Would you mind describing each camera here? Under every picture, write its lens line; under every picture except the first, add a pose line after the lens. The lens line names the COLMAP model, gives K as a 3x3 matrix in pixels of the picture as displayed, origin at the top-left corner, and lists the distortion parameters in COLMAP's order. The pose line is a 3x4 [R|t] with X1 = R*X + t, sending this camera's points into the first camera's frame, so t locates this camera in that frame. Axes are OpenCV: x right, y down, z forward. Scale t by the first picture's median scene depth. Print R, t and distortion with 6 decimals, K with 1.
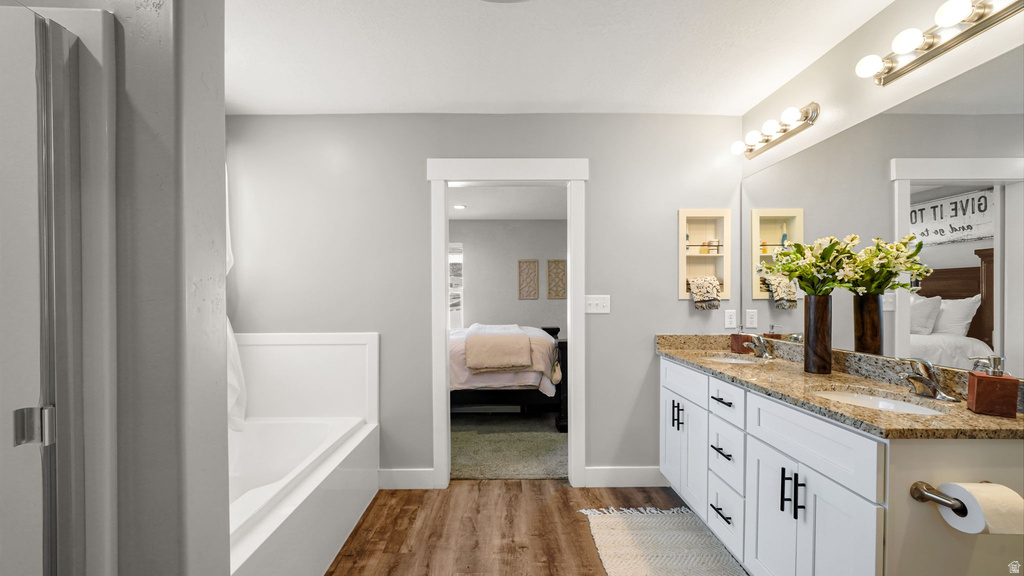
lens RADIAL K [[410.3, 0, 502.6], [0, 410.3, 297.1], [0, 0, 1]] dist [-0.003861, -0.000080]
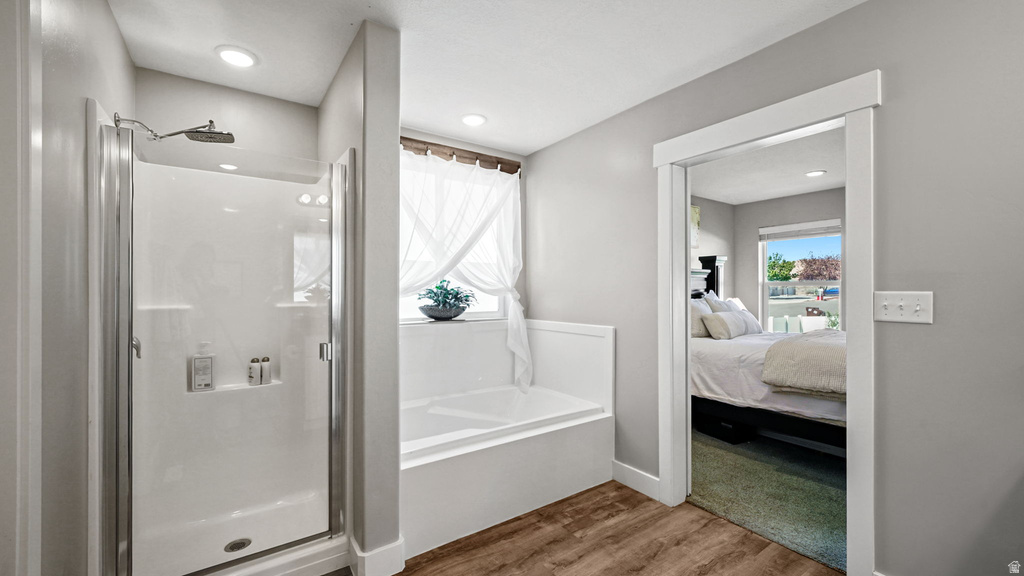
lens RADIAL K [[410.3, 0, 502.3], [0, 410.3, 288.9], [0, 0, 1]] dist [-0.003861, -0.000080]
pose [[0.559050, -0.000974, -0.829133, 0.404851], [-0.005035, 0.999977, -0.004570, -0.002727], [0.829118, 0.006729, 0.559033, 0.195101]]
